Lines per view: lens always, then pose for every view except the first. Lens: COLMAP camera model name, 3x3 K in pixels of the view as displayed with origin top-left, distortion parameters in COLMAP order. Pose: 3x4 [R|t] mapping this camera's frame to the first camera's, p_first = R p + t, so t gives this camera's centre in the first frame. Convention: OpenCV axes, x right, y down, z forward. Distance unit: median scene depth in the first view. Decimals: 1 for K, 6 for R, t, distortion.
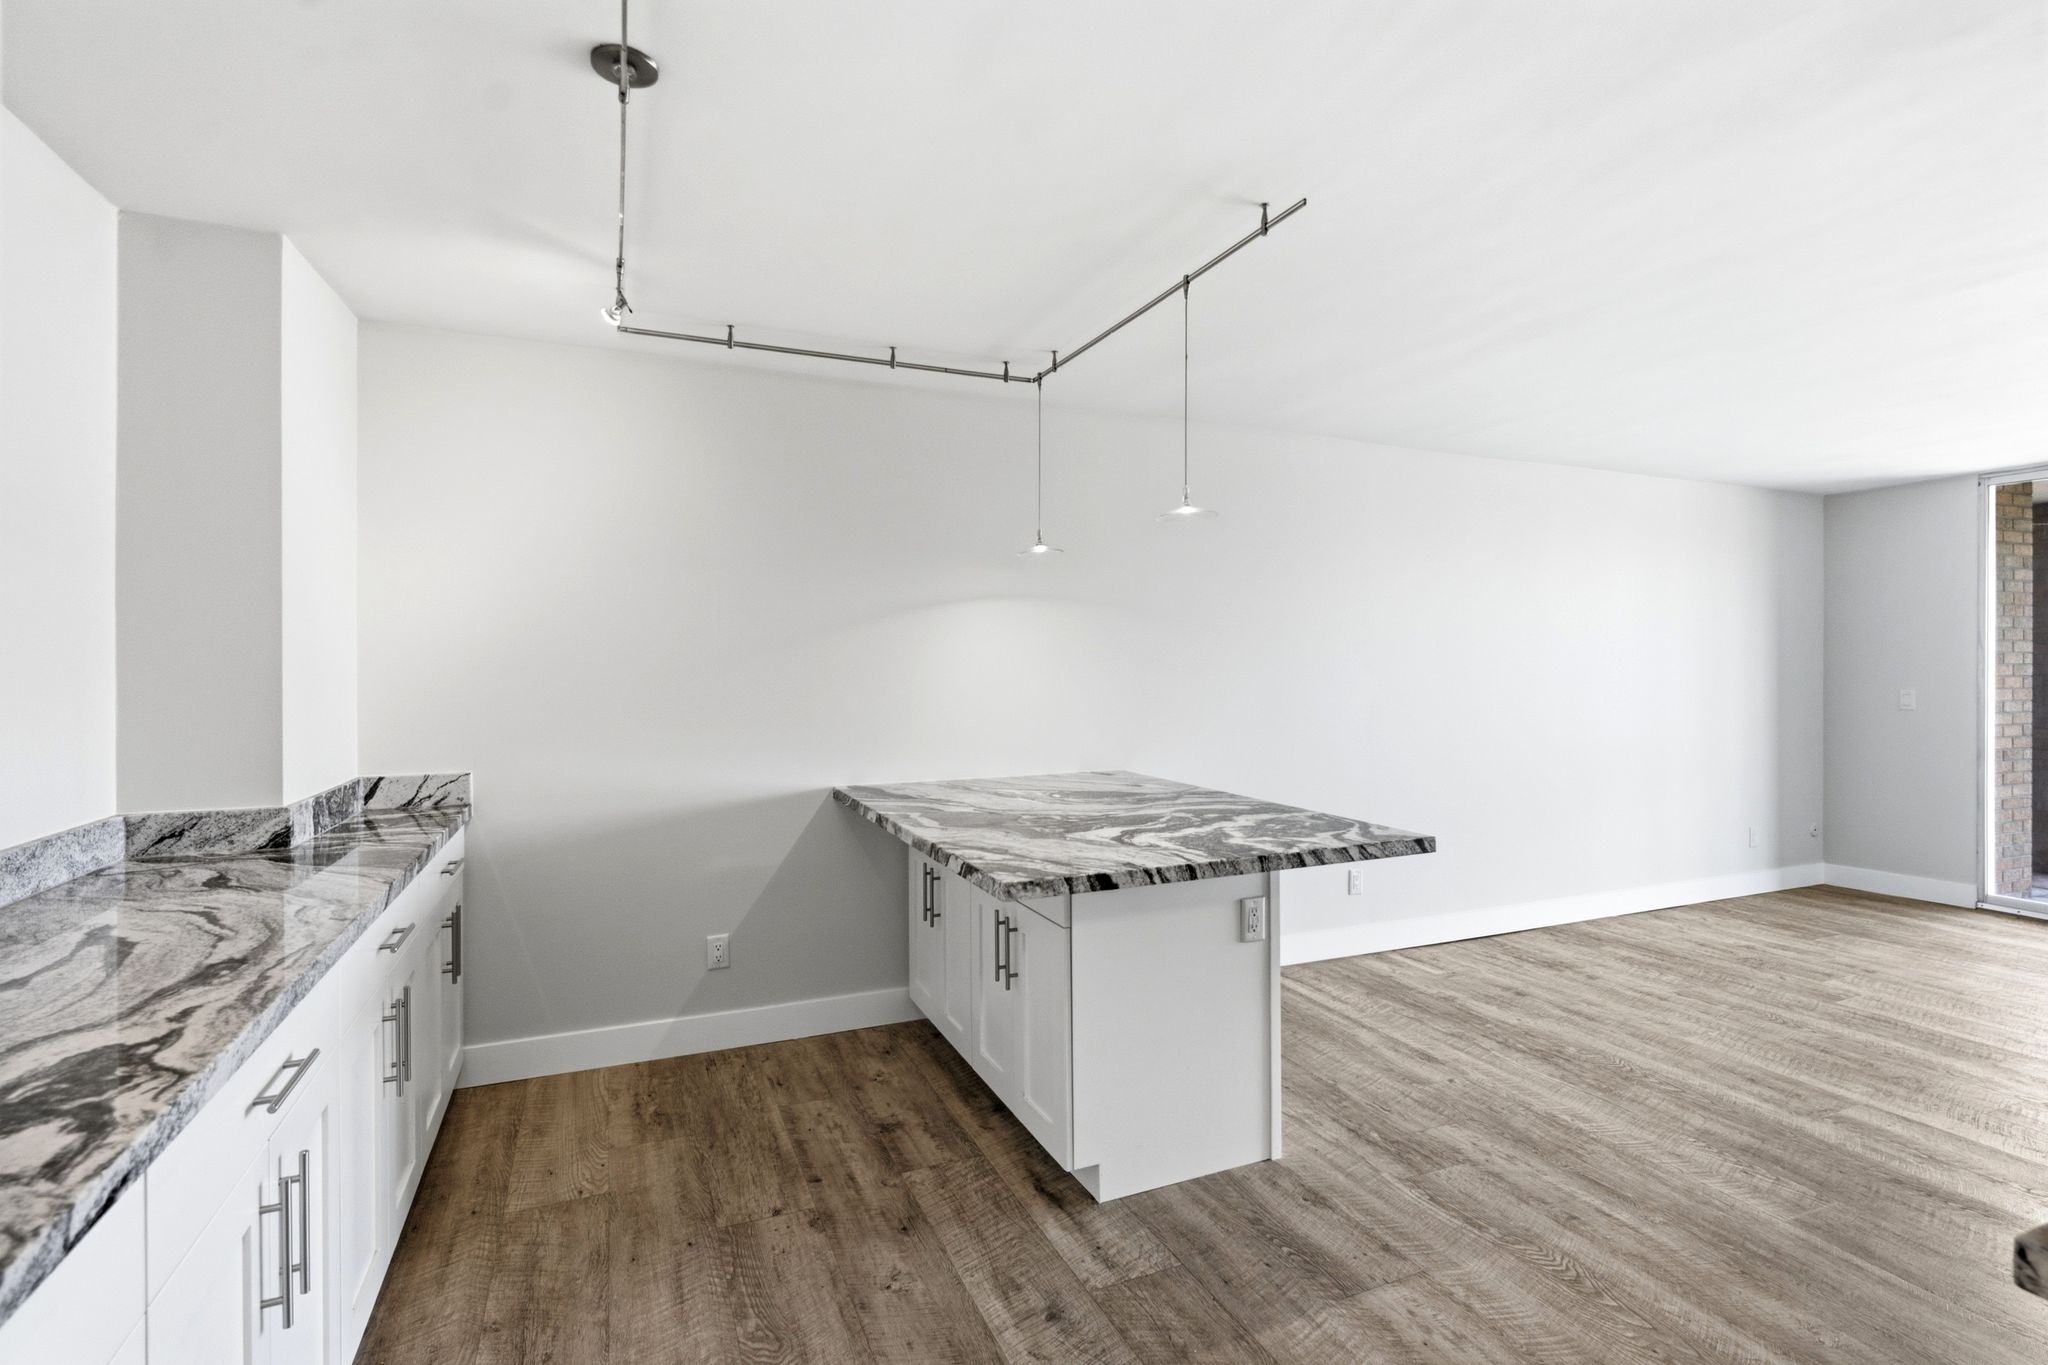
lens RADIAL K [[963.0, 0, 1032.9], [0, 963.0, 670.1], [0, 0, 1]] dist [-0.002208, -0.000651]
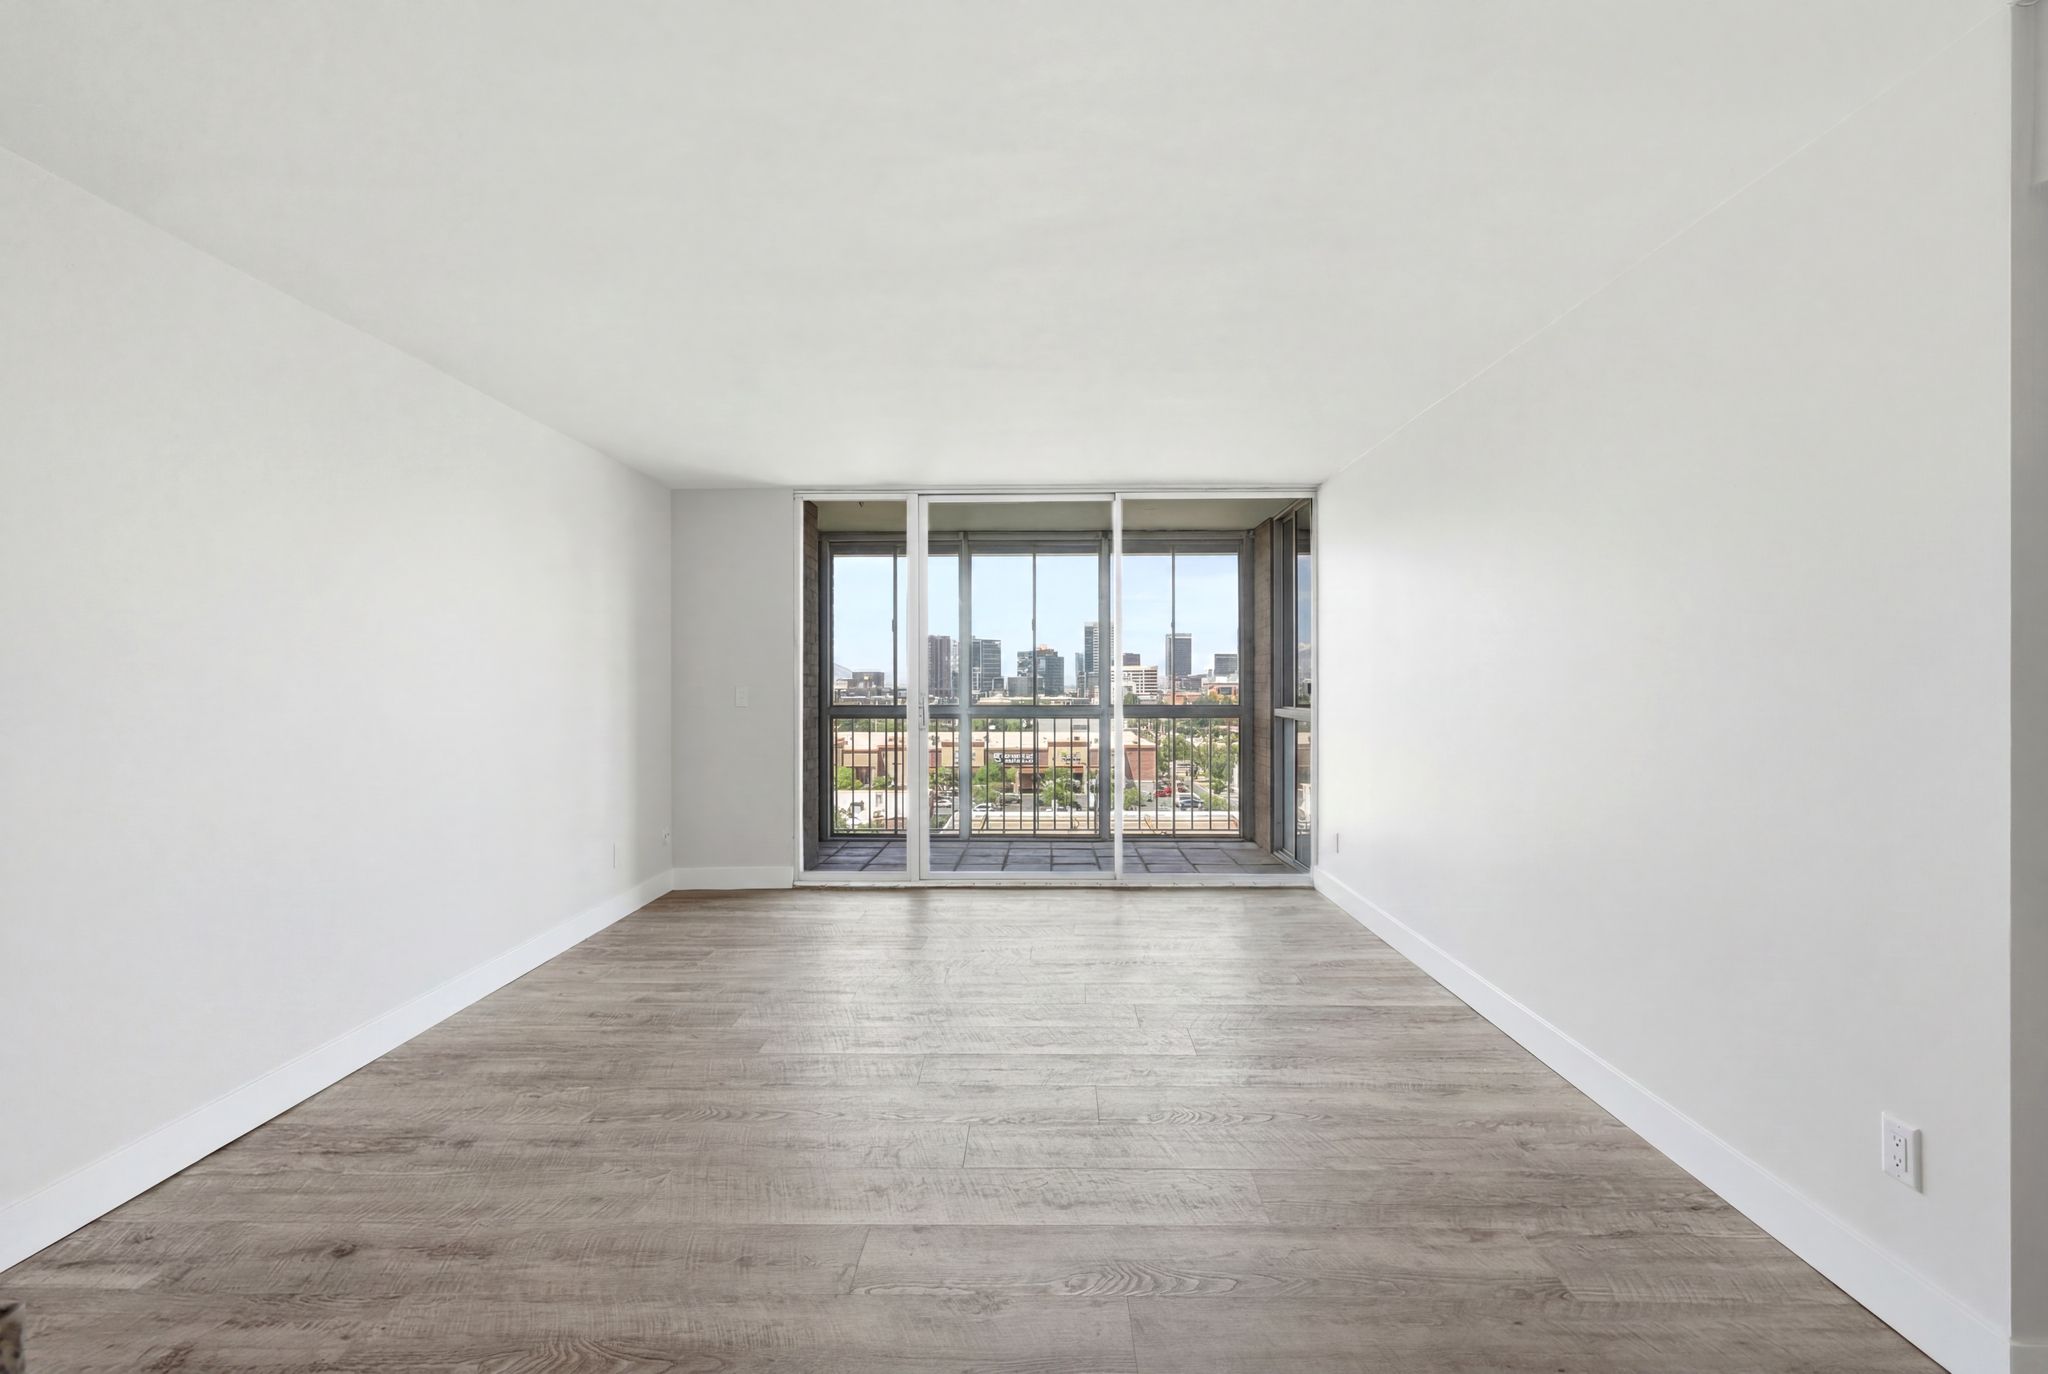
lens RADIAL K [[921.4, 0, 1015.1], [0, 921.4, 672.6], [0, 0, 1]] dist [0.011908, 0.000194]
pose [[0.425318, 0.005365, 0.905028, 0.270992], [0.006465, 0.999939, -0.008966, 0.030600], [-0.905021, 0.009665, 0.425258, 0.608925]]
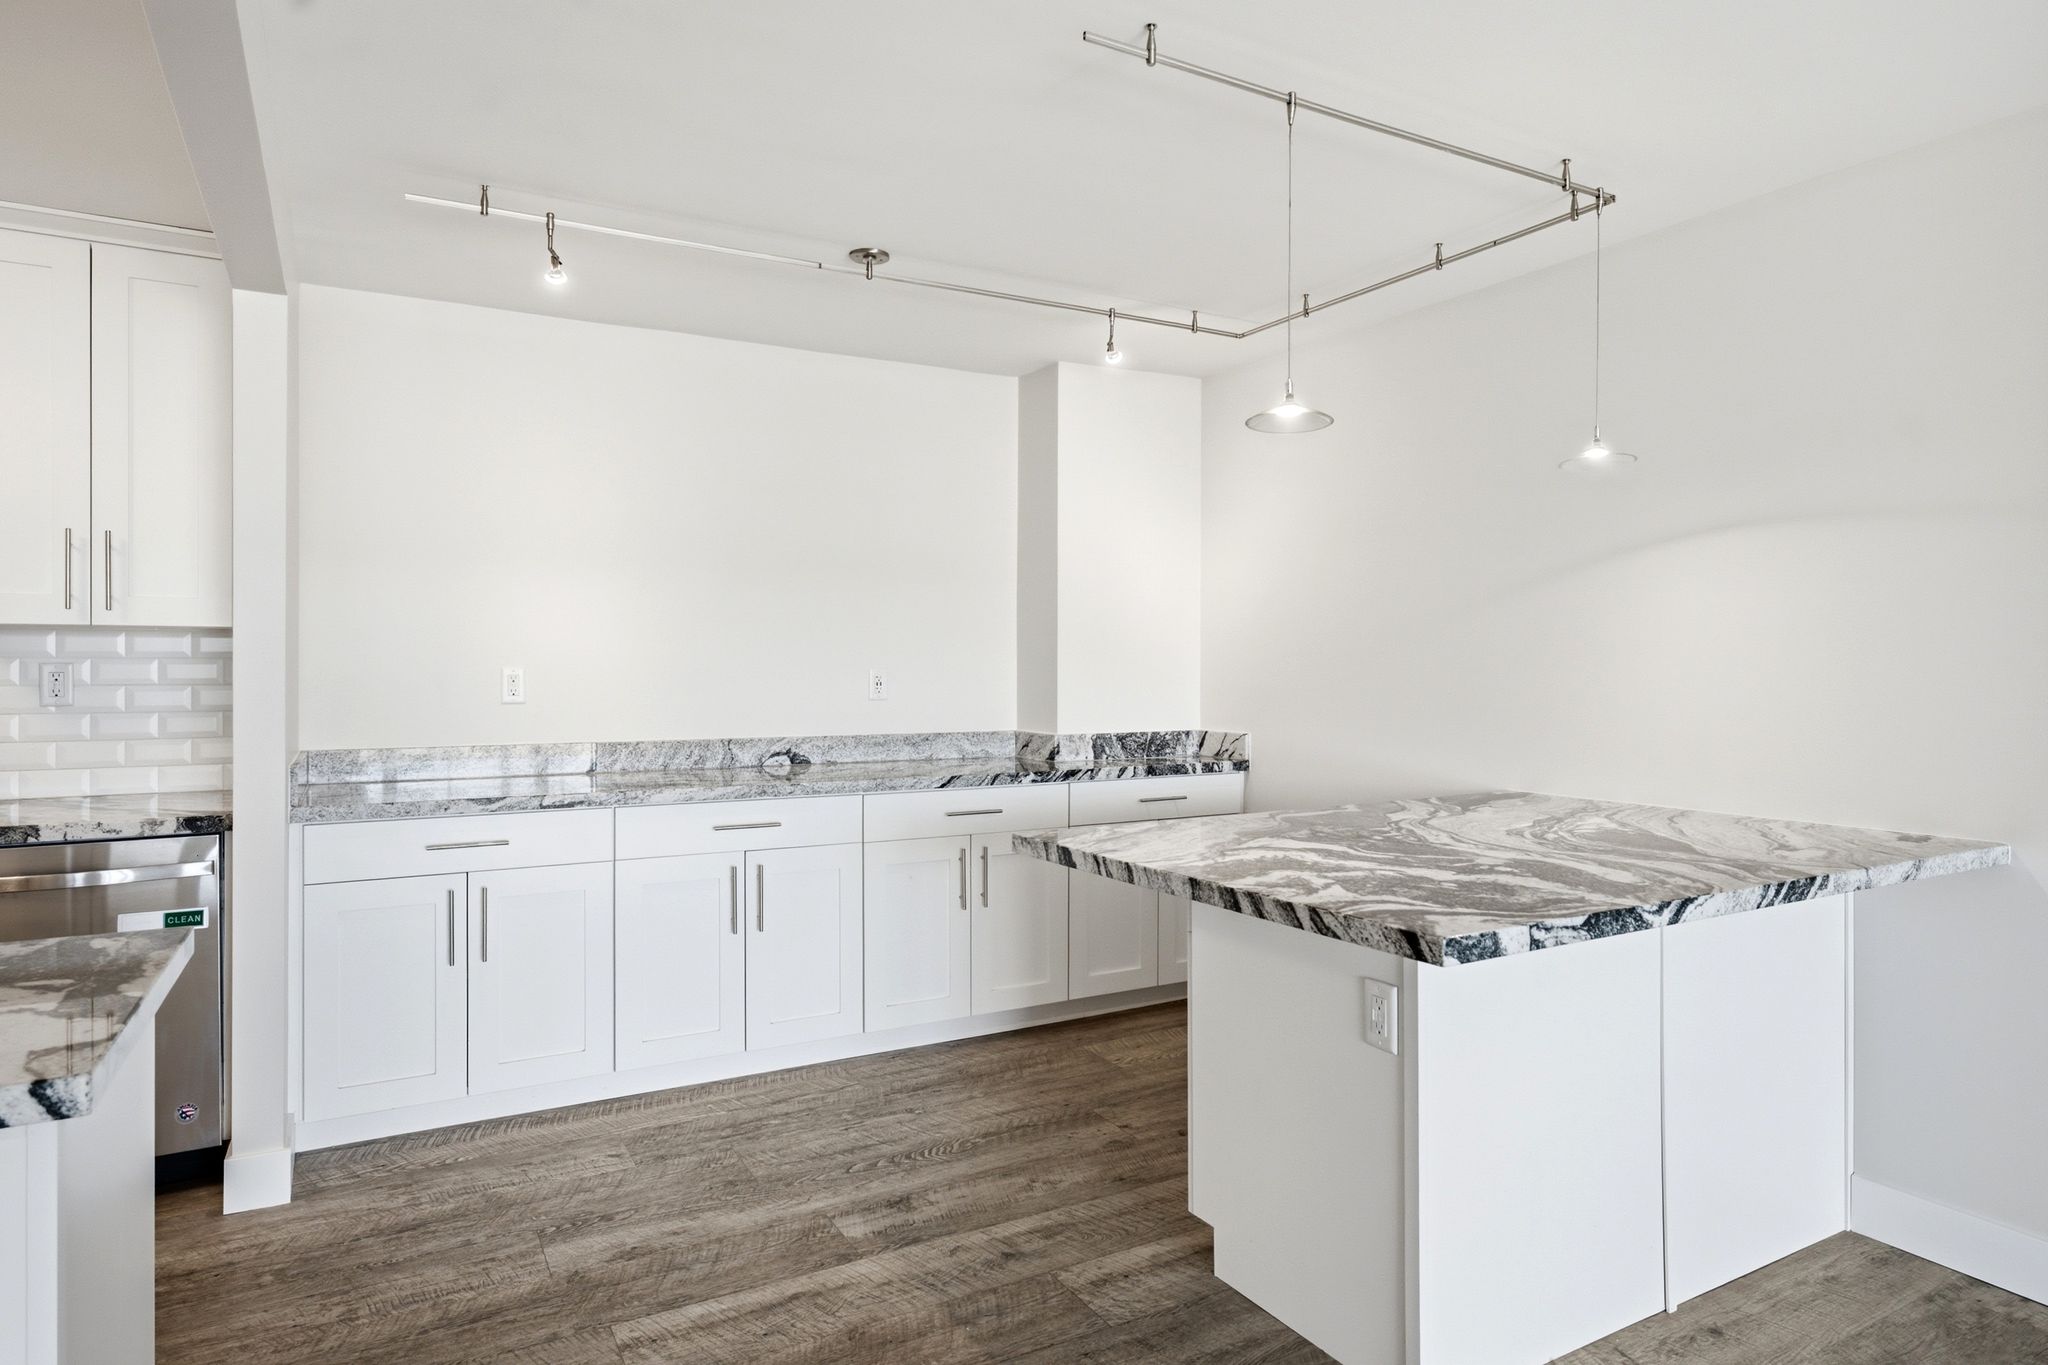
lens RADIAL K [[1185.3, 0, 1026.9], [0, 1185.3, 664.9], [0, 0, 1]] dist [-0.005986, -0.000614]
pose [[0.105533, 0.004034, -0.994408, 0.890310], [-0.006714, 0.999972, 0.003344, 0.019535], [0.994393, 0.006324, 0.105557, 0.605393]]
